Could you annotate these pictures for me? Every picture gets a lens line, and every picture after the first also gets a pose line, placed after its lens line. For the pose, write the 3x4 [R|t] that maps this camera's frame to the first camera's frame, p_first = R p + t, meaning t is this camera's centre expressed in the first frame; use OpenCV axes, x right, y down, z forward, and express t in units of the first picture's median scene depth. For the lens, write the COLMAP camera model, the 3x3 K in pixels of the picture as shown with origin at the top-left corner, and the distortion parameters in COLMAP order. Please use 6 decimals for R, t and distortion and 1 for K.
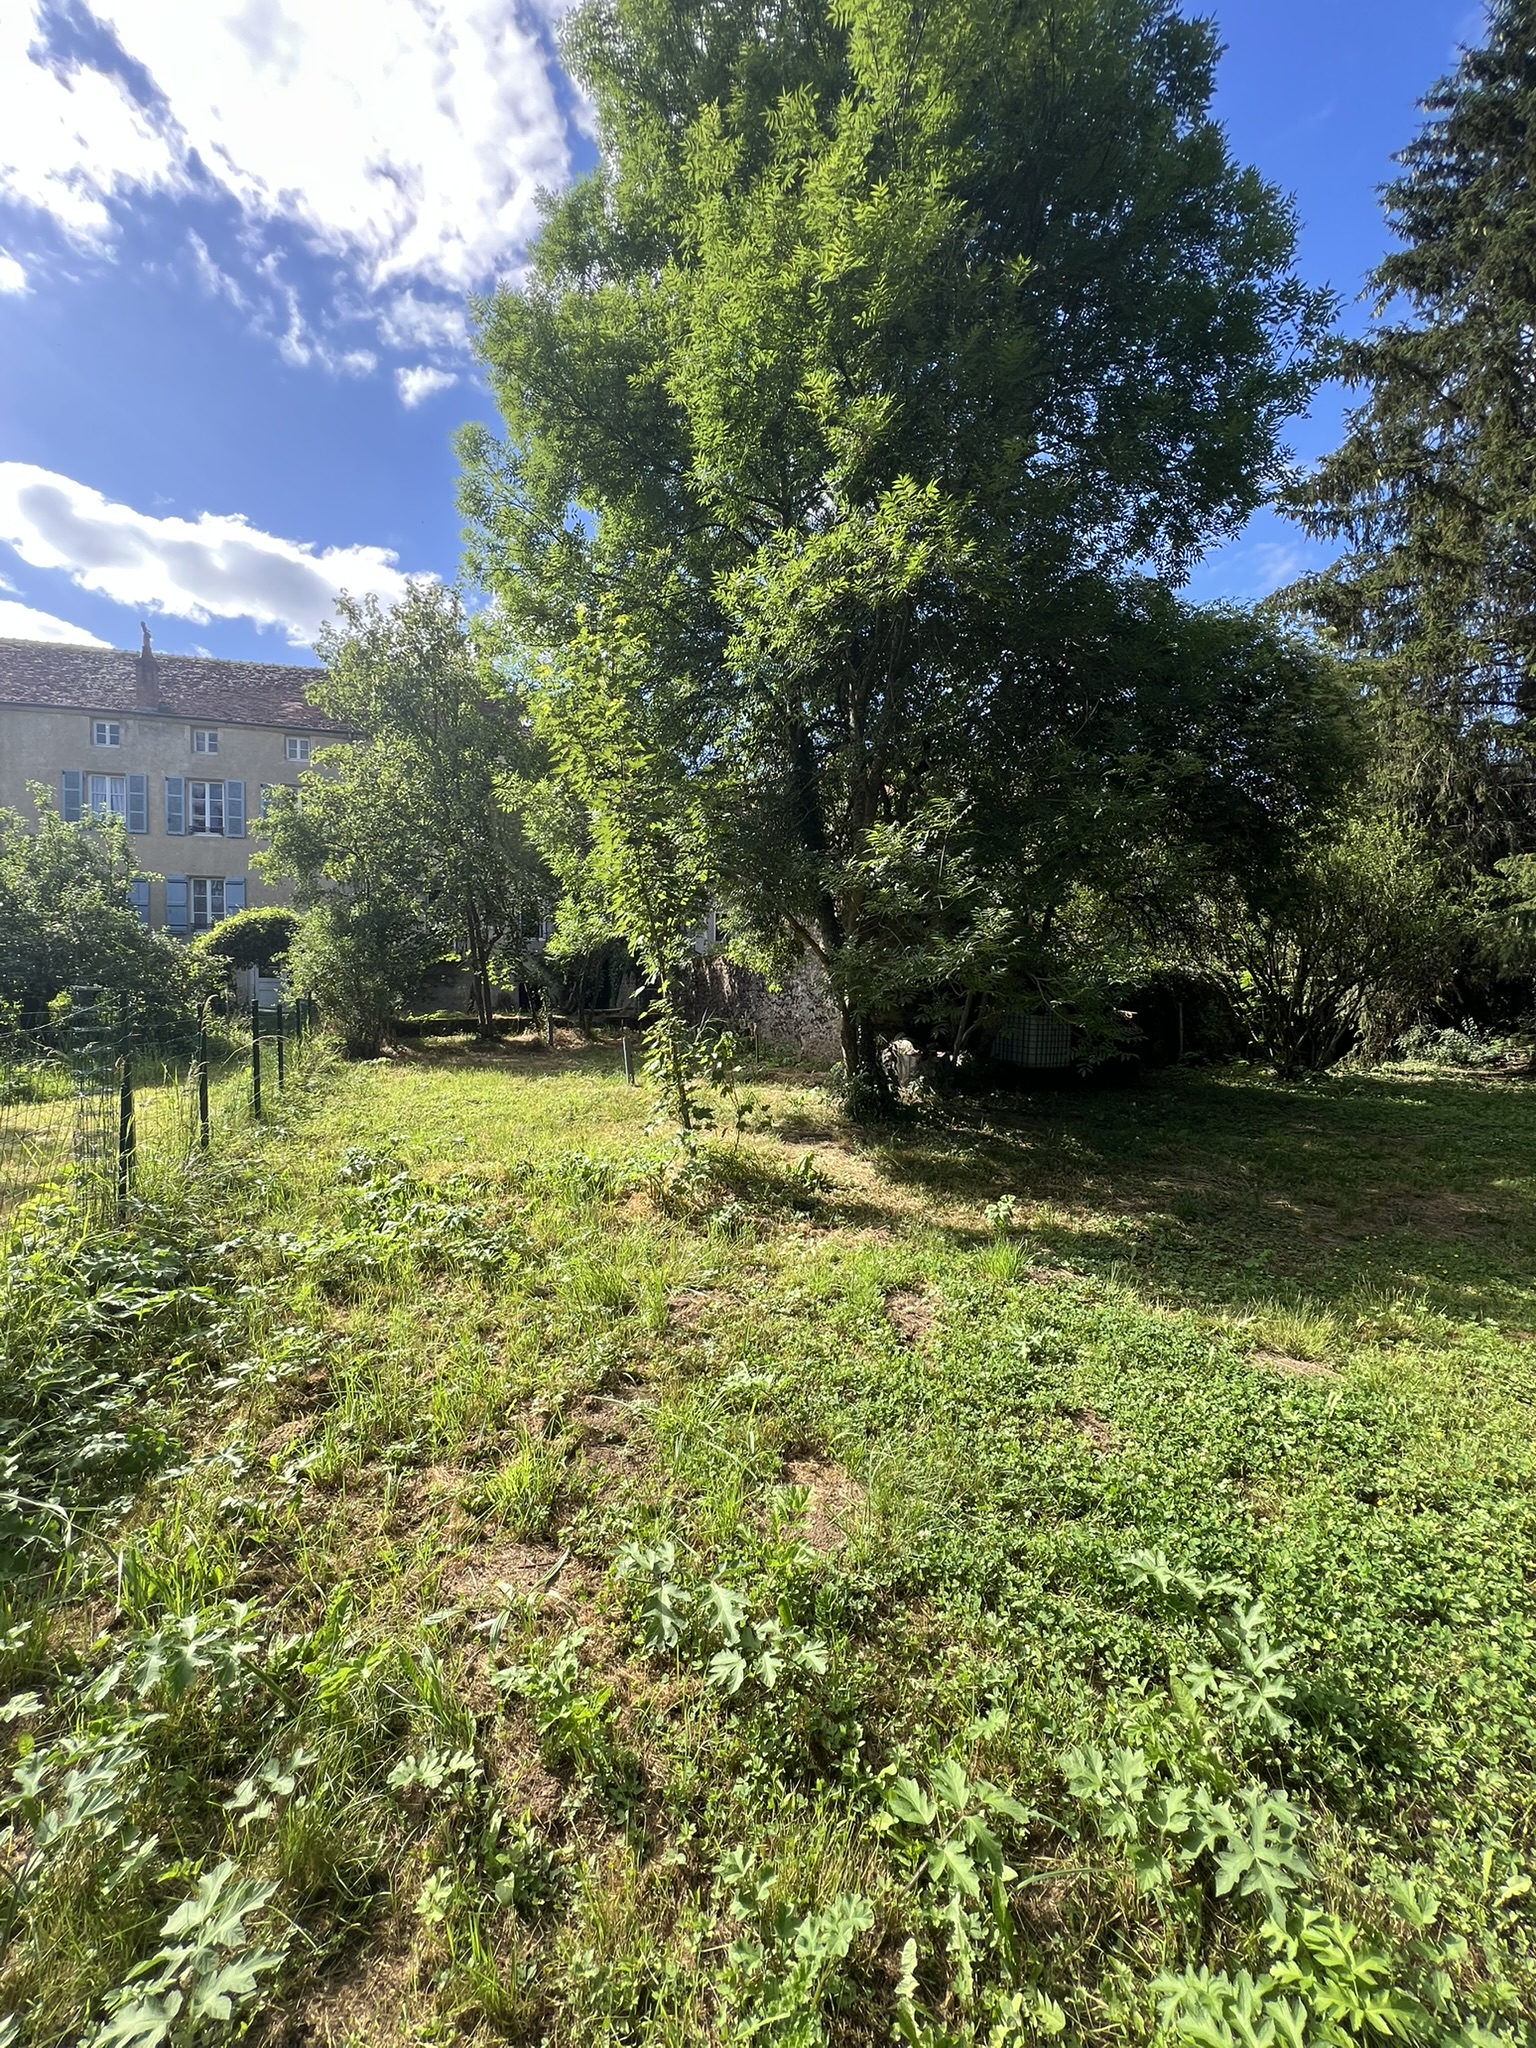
lens RADIAL K [[824.7, 0, 771.7], [0, 824.7, 1023.9], [0, 0, 1]] dist [-0.002853, -0.000216]
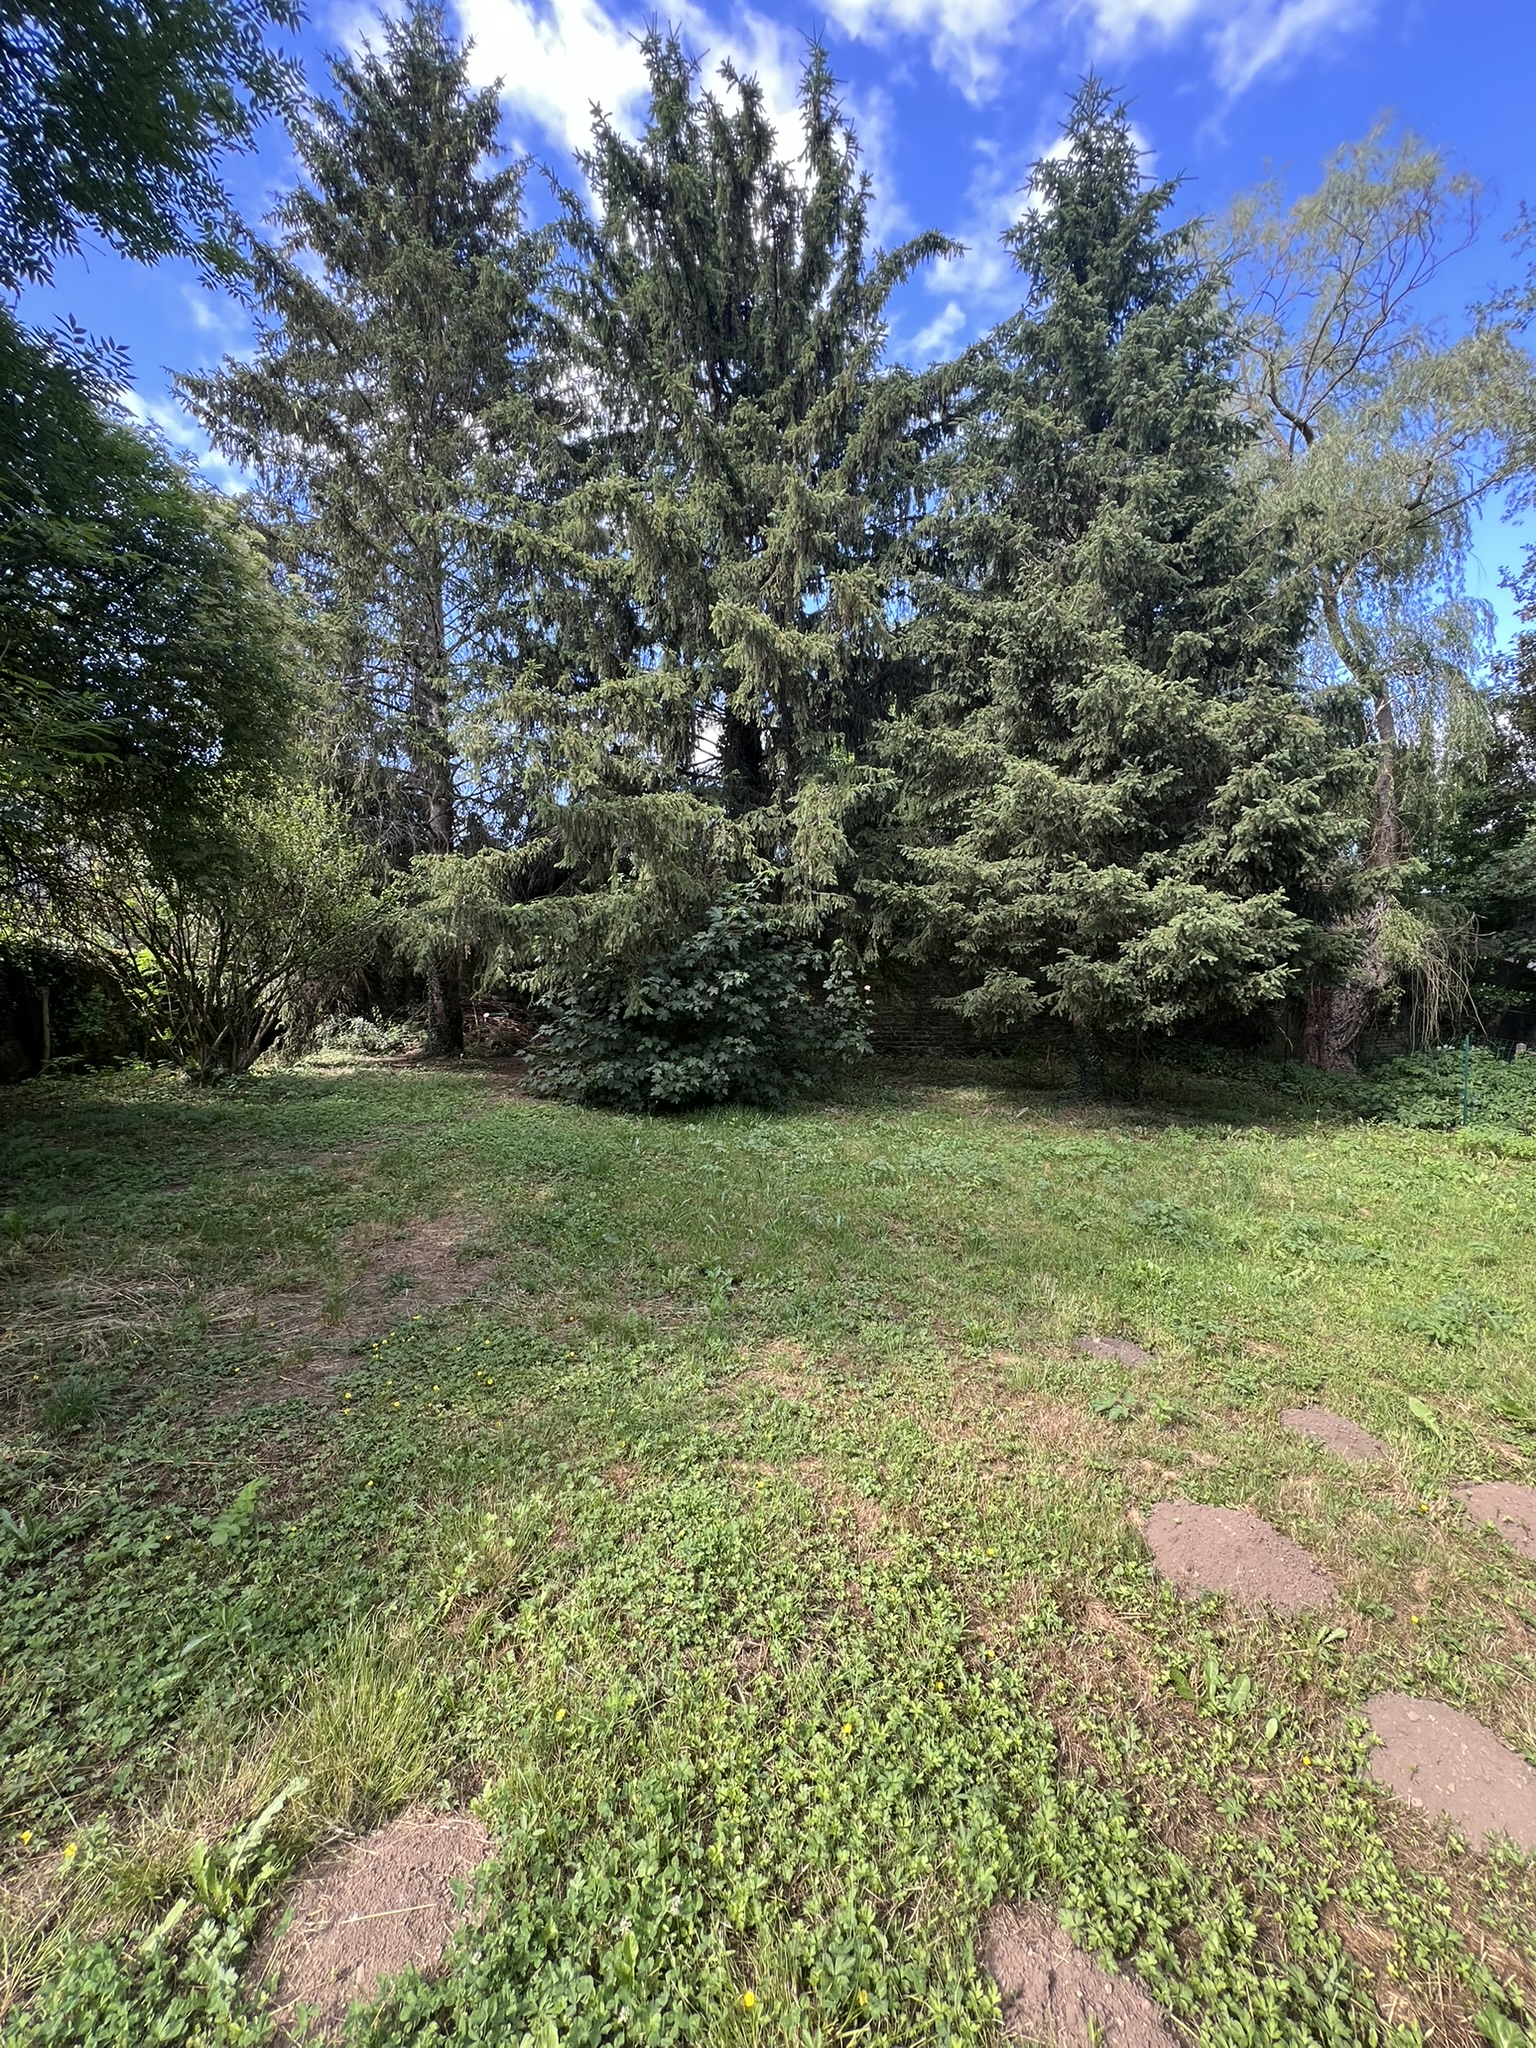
lens RADIAL K [[818.4, 0, 772.9], [0, 818.4, 1018.0], [0, 0, 1]] dist [-0.002695, -0.000267]
pose [[0.371388, -0.017502, 0.928313, 0.078464], [0.003448, 0.999841, 0.017471, -0.010902], [-0.928471, -0.003288, 0.371389, 0.162272]]
